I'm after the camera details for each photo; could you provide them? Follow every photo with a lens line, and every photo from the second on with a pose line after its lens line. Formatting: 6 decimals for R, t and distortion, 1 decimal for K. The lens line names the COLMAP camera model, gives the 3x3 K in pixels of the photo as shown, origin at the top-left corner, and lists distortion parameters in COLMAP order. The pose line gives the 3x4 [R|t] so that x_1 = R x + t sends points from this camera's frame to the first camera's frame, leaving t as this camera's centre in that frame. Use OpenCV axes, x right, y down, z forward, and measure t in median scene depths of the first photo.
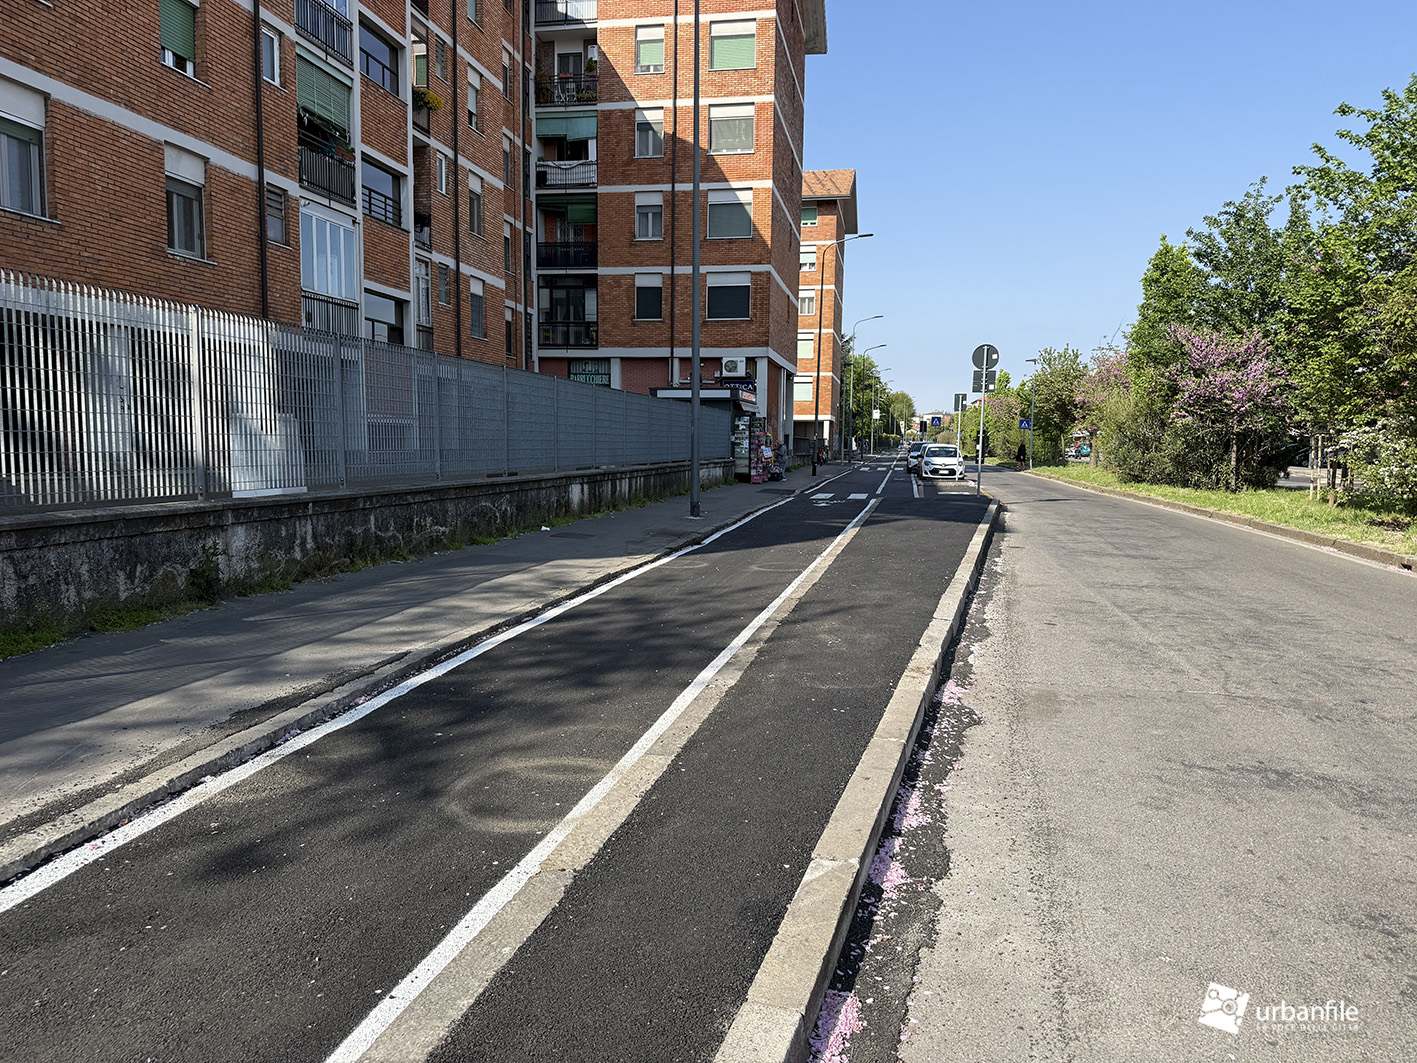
lens RADIAL K [[1001.1, 0, 715.6], [0, 1001.1, 530.4], [0, 0, 1]] dist [0.151959, -0.250494]
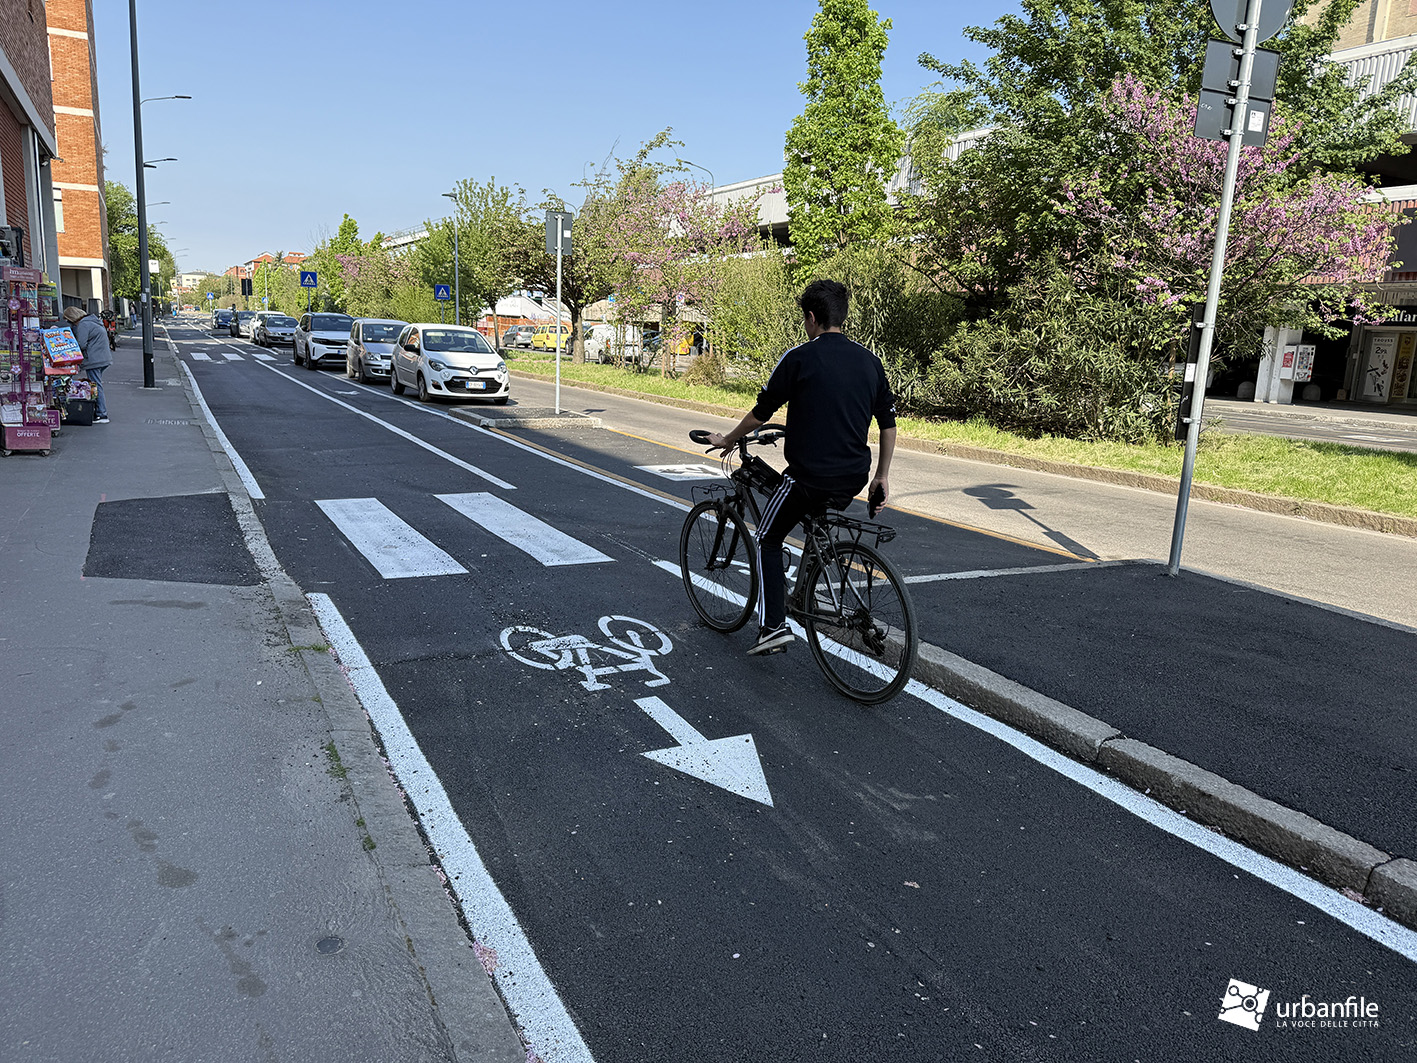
lens RADIAL K [[1001.1, 0, 715.6], [0, 1001.1, 530.4], [0, 0, 1]] dist [0.151959, -0.250494]
pose [[0.771939, -0.102836, 0.627324, 0.002845], [0.024867, 0.990958, 0.131847, -0.049453], [-0.635211, -0.086179, 0.767516, 0.542280]]
